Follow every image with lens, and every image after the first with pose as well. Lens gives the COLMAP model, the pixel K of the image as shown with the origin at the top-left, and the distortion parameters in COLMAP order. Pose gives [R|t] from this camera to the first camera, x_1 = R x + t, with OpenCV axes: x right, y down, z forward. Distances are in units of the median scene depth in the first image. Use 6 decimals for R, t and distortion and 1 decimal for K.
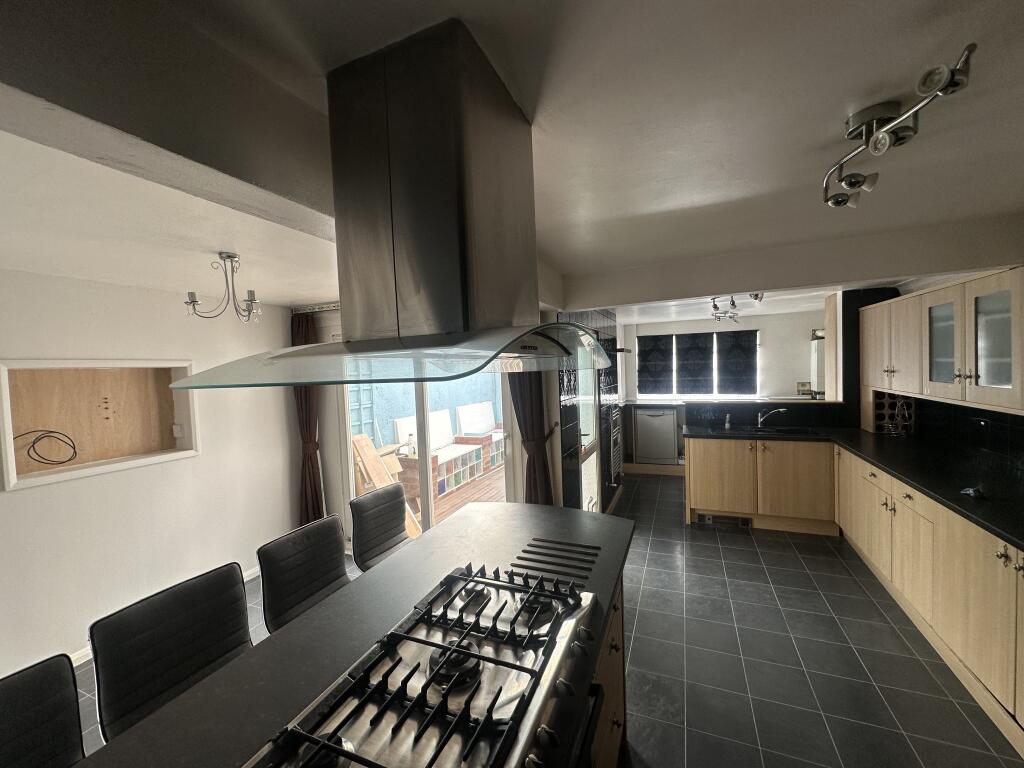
lens RADIAL K [[408.6, 0, 512.0], [0, 408.6, 384.0], [0, 0, 1]] dist [0.002573, 0.000152]
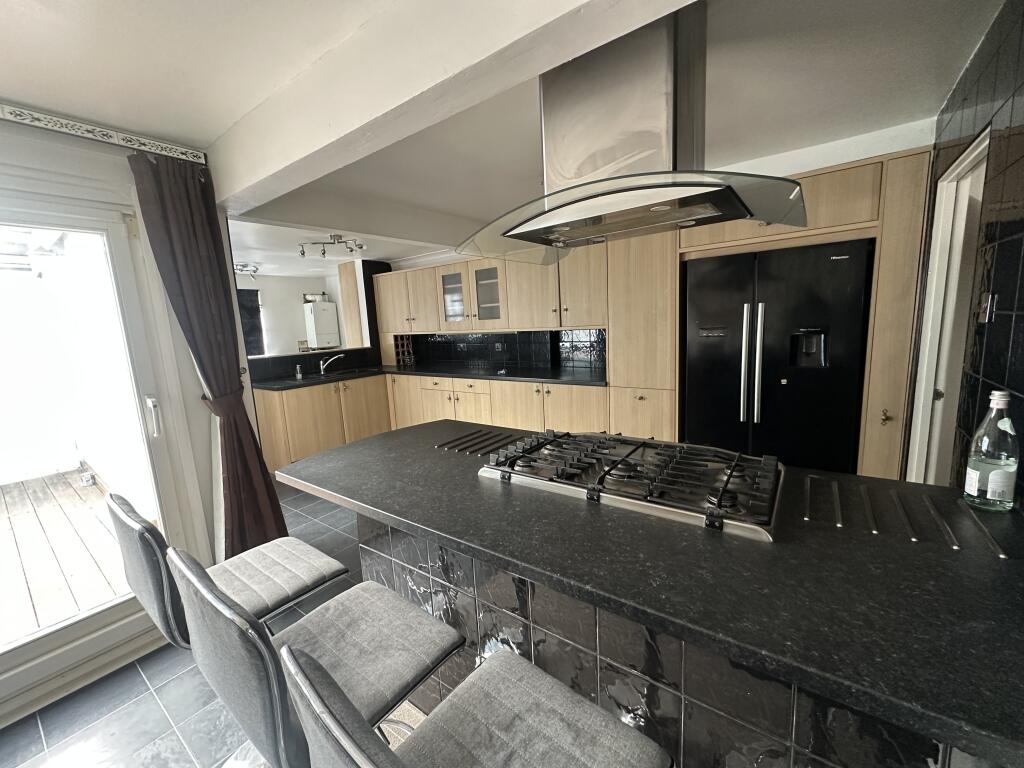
lens RADIAL K [[408.6, 0, 512.0], [0, 408.6, 384.0], [0, 0, 1]] dist [0.002573, 0.000152]
pose [[0.230450, -0.119443, 0.965726, -0.241893], [0.082783, 0.991247, 0.102846, 0.043199], [-0.969557, 0.056245, 0.238320, 0.173214]]
